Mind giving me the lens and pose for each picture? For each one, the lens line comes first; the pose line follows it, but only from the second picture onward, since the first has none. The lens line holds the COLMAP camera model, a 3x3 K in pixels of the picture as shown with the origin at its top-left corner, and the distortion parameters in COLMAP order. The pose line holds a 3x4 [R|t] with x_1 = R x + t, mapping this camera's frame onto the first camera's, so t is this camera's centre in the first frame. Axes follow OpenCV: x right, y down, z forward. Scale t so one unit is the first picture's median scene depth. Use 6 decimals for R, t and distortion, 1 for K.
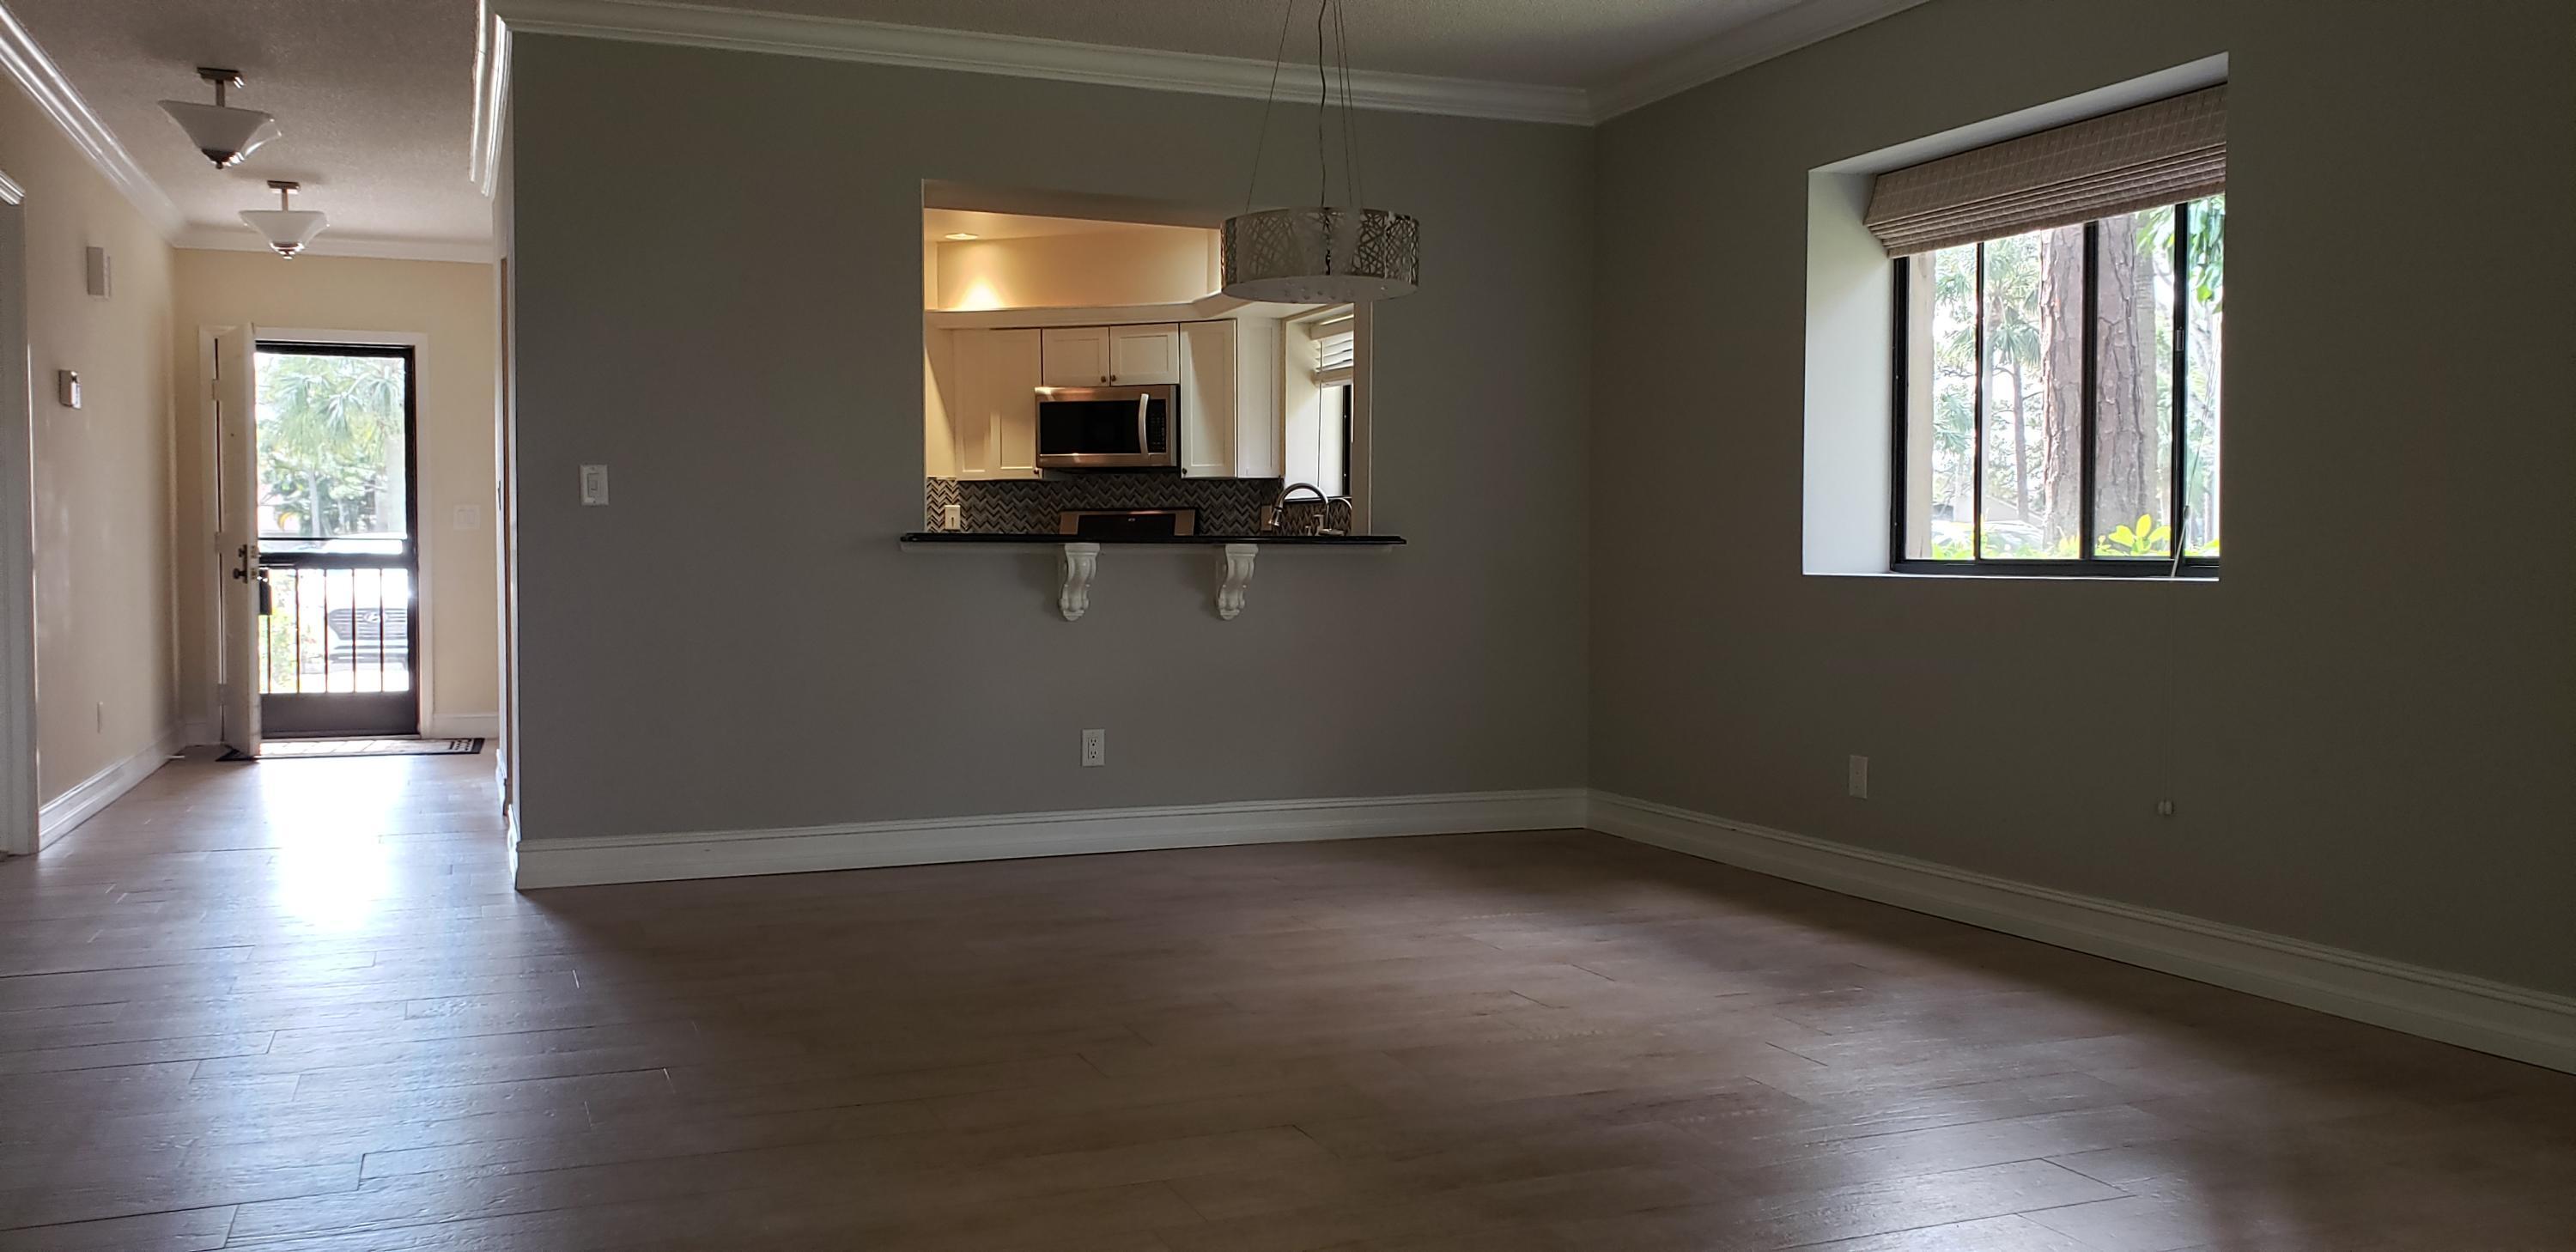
lens RADIAL K [[1982.6, 0, 1225.2], [0, 1982.6, 630.9], [0, 0, 1]] dist [0.065407, -0.277457]
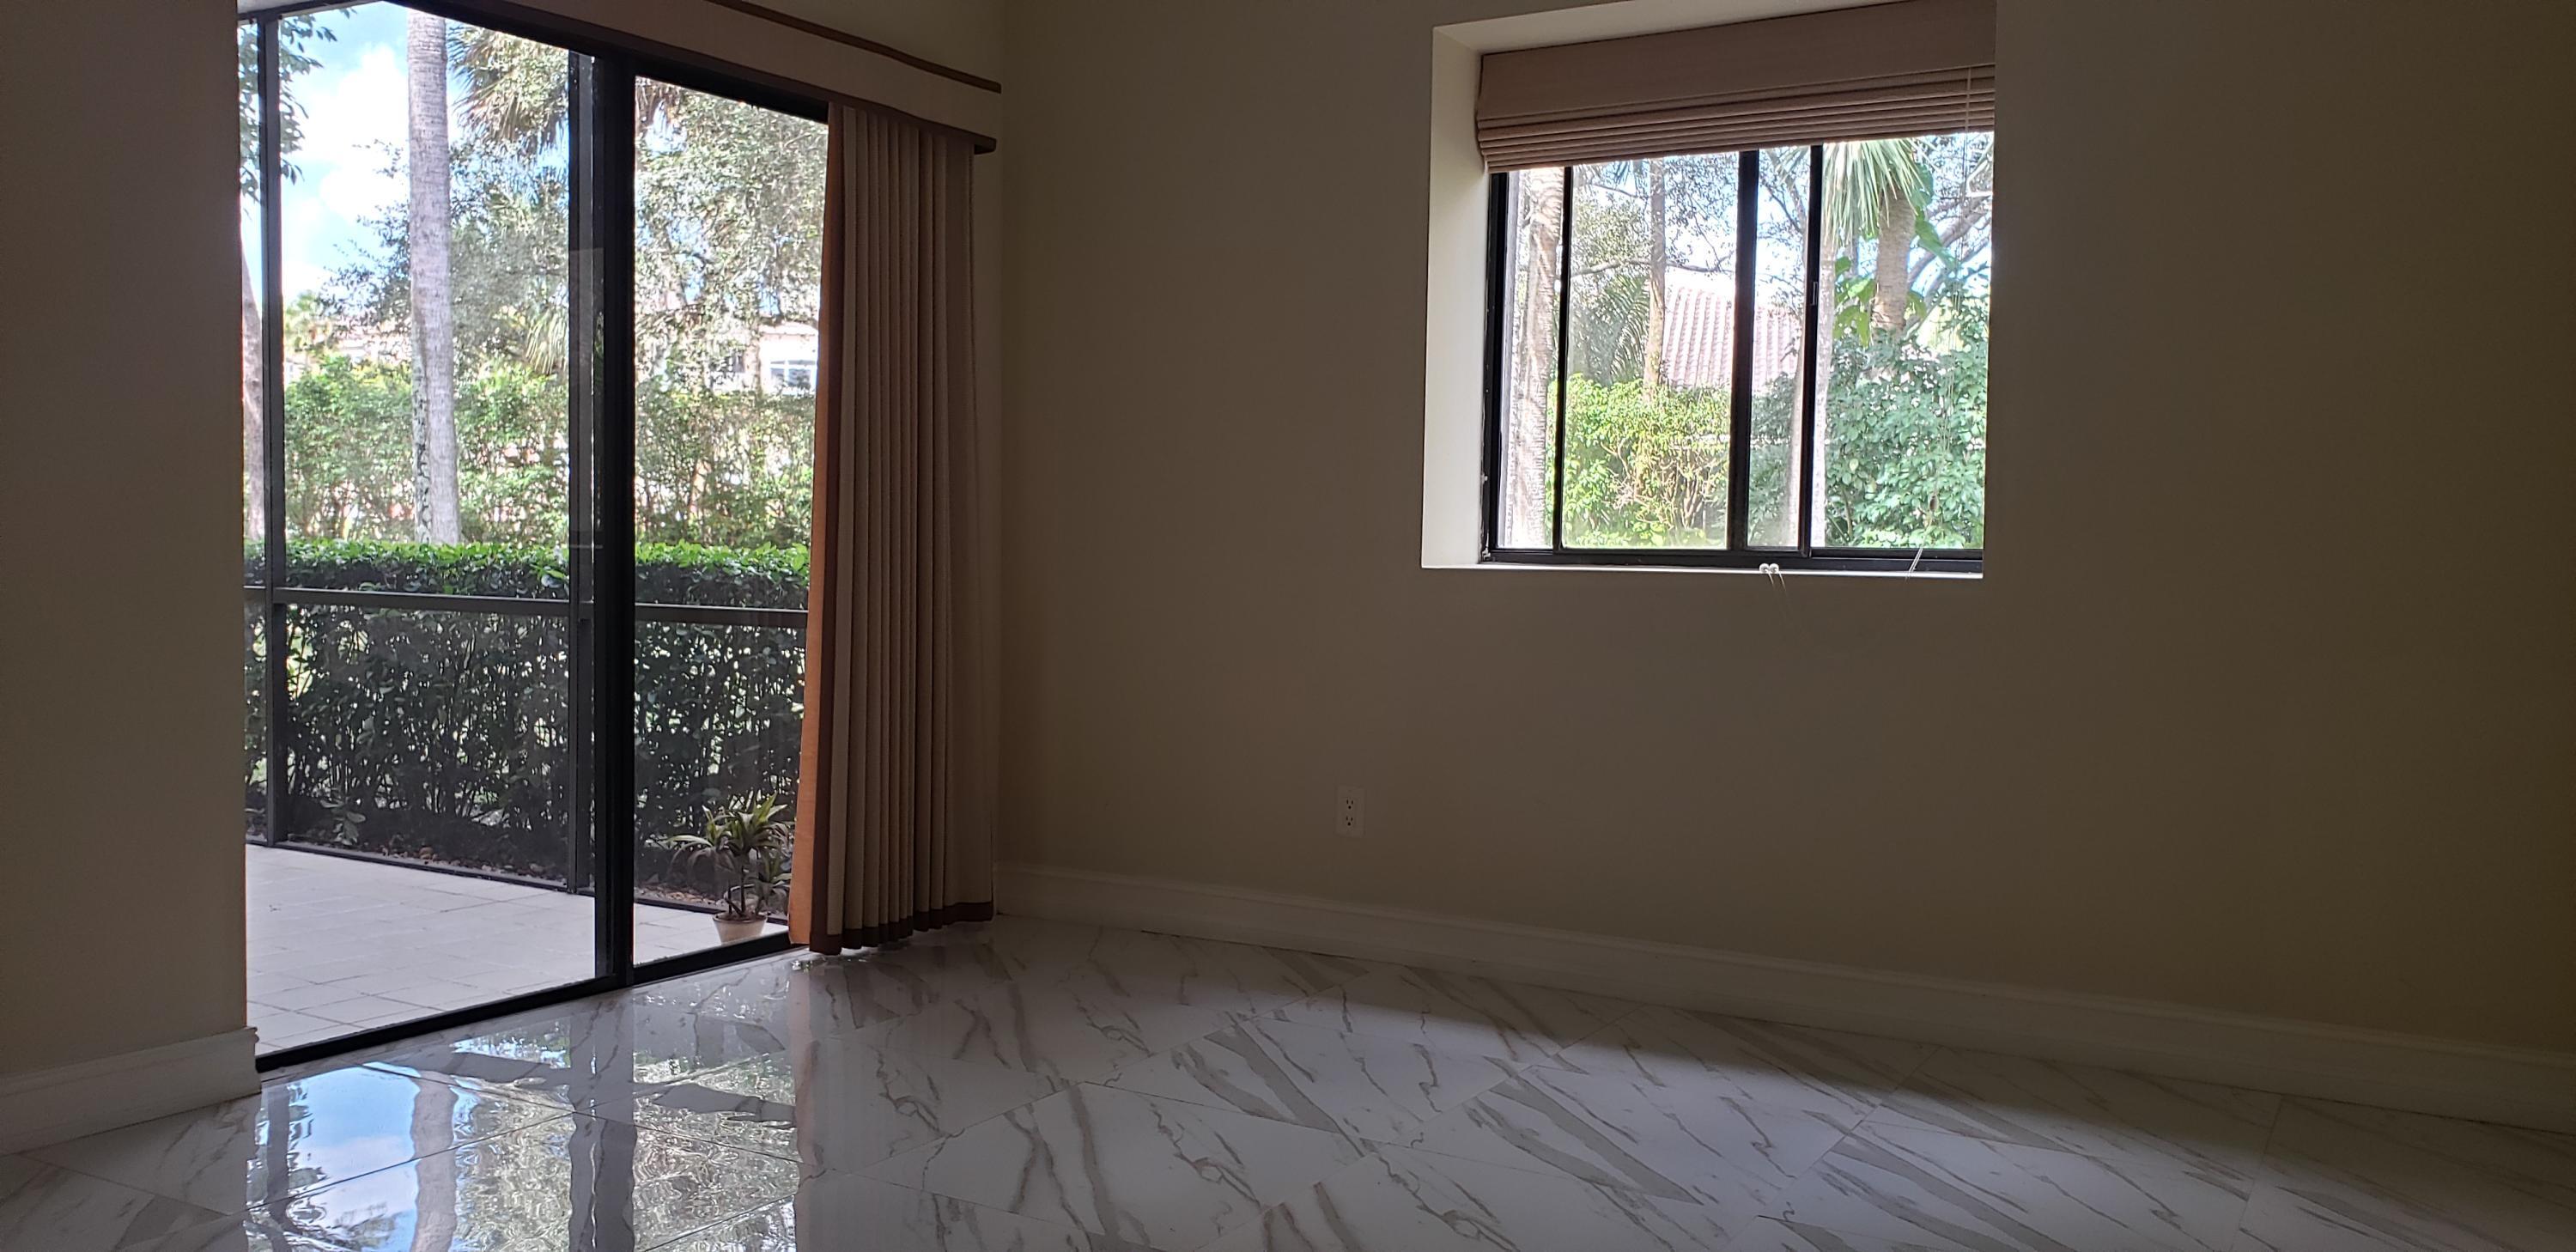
lens RADIAL K [[1982.6, 0, 1225.2], [0, 1982.6, 630.9], [0, 0, 1]] dist [0.065407, -0.277457]
pose [[0.787687, -0.021238, 0.615710, -0.247417], [0.014536, 0.999768, 0.015890, -0.016741], [-0.615905, -0.003566, 0.787813, 0.433172]]
